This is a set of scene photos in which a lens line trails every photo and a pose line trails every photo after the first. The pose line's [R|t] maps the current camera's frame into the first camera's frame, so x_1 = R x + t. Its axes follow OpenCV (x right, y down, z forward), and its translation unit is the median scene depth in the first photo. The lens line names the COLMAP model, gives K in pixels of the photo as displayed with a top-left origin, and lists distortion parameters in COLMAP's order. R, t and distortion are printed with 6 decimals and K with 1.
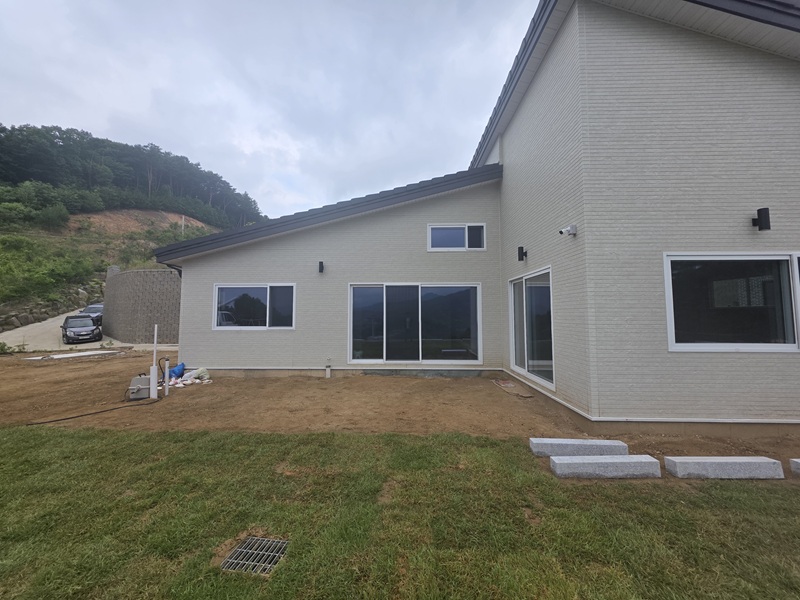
lens RADIAL K [[322.5, 0, 401.1], [0, 322.5, 295.3], [0, 0, 1]] dist [0.003570, 0.000593]
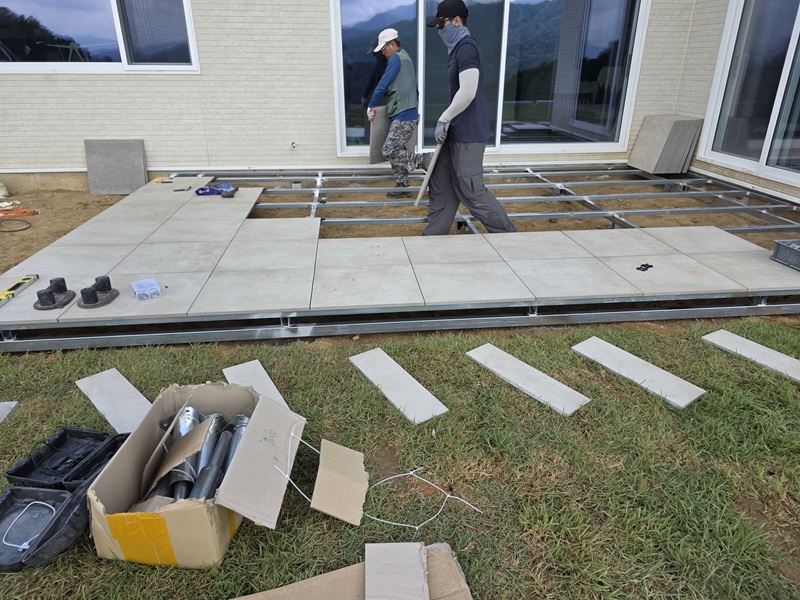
lens RADIAL K [[545.4, 0, 412.2], [0, 545.4, 298.4], [0, 0, 1]] dist [0.049667, -0.041124]
pose [[0.990666, -0.051742, 0.126112, -0.169770], [-0.010891, 0.892159, 0.451590, 0.045216], [-0.135878, -0.448748, 0.883268, 0.231153]]
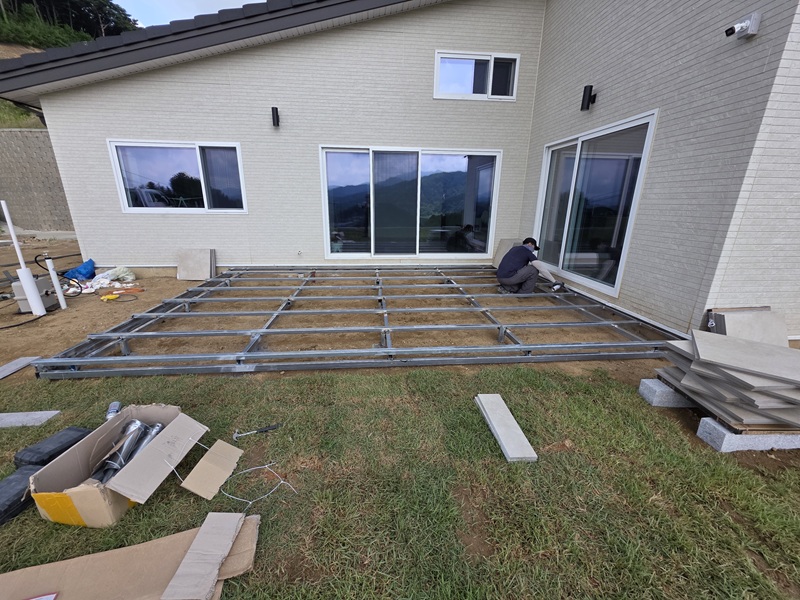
lens RADIAL K [[322.5, 0, 401.1], [0, 322.5, 295.3], [0, 0, 1]] dist [0.003570, 0.000593]
pose [[0.993150, -0.020554, 0.115023, -0.075096], [-0.019534, 0.941345, 0.336879, 0.029288], [-0.115201, -0.336819, 0.934496, 0.223392]]
